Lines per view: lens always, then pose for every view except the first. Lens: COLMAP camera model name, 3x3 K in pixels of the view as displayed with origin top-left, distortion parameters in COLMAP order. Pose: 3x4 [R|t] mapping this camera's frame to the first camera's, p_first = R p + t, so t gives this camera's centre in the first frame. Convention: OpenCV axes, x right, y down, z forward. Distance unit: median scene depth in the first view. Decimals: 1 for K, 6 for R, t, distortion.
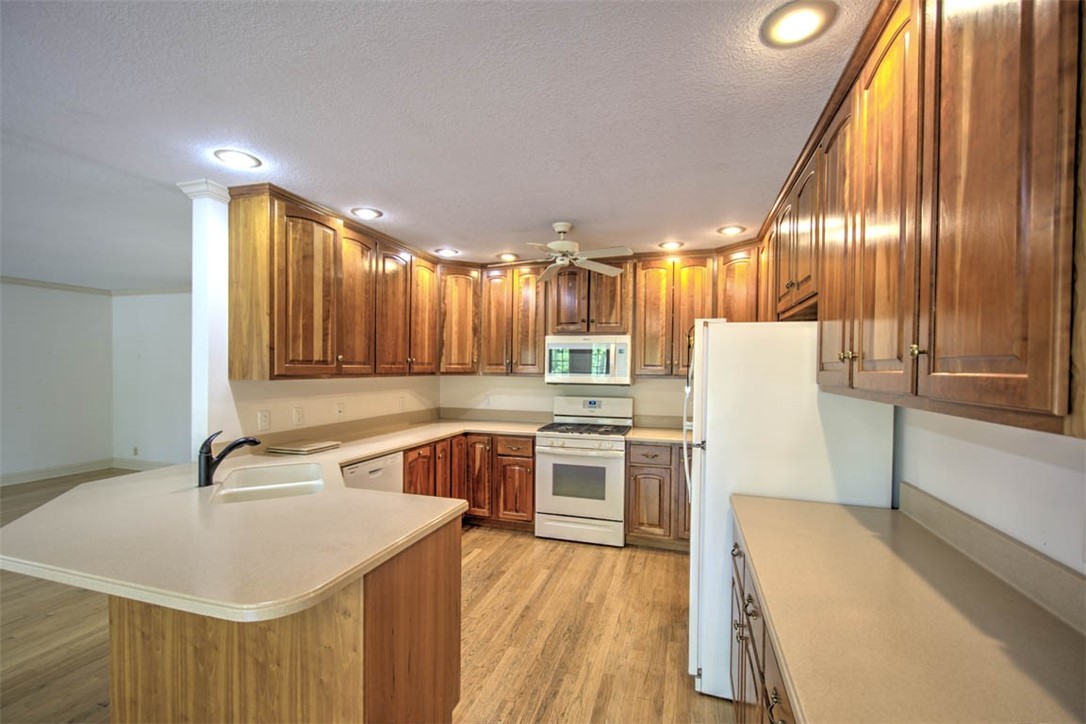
lens RADIAL K [[464.6, 0, 537.8], [0, 464.6, 366.7], [0, 0, 1]] dist [-0.001644, -0.000105]
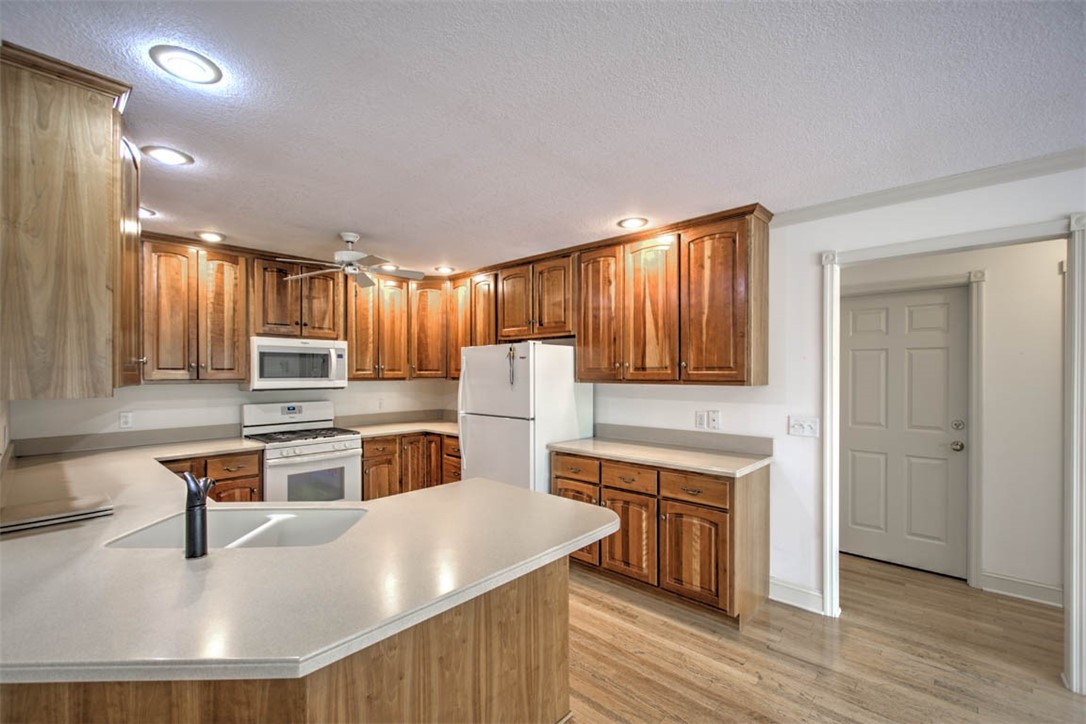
lens RADIAL K [[464.6, 0, 538.1], [0, 464.6, 367.5], [0, 0, 1]] dist [-0.001644, -0.000105]
pose [[0.419001, -0.001154, 0.907985, -0.589664], [0.004668, 0.999989, -0.000883, -0.004267], [-0.907974, 0.004609, 0.419001, 0.151656]]
